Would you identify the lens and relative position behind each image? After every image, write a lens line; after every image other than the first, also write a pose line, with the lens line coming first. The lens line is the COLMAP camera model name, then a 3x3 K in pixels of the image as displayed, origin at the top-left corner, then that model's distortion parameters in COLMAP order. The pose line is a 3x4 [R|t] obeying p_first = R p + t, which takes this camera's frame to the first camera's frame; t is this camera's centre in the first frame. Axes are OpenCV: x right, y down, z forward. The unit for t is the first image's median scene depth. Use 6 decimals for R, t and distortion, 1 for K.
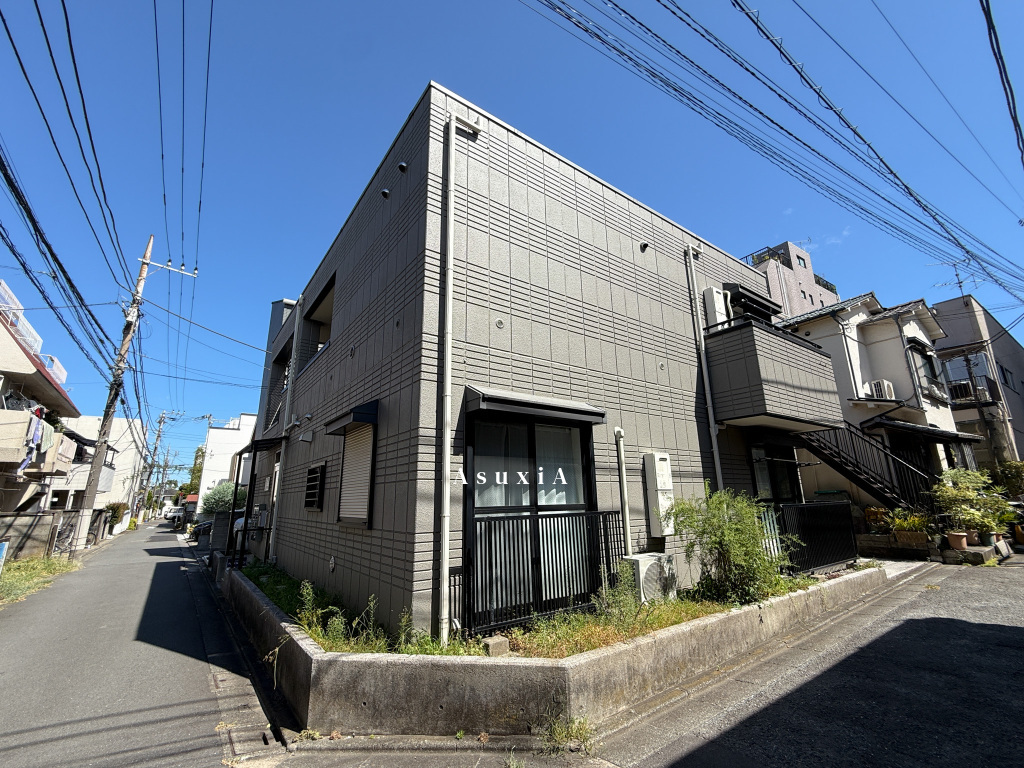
lens RADIAL K [[445.5, 0, 508.8], [0, 445.5, 385.1], [0, 0, 1]] dist [-0.000981, -0.000034]
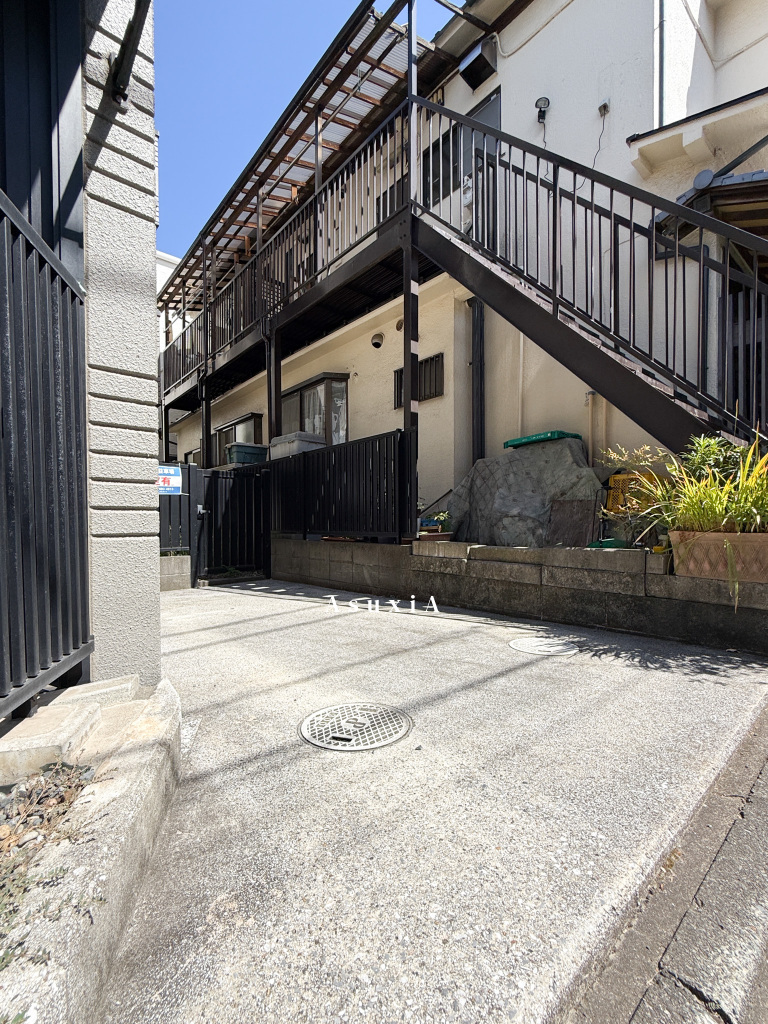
lens RADIAL K [[445.5, 0, 384.6], [0, 445.5, 519.7], [0, 0, 1]] dist [-0.000981, -0.000034]
pose [[0.996173, 0.008447, 0.086991, 0.687755], [-0.029538, 0.969291, 0.244136, 0.265636], [-0.082257, -0.245771, 0.965831, 0.778233]]
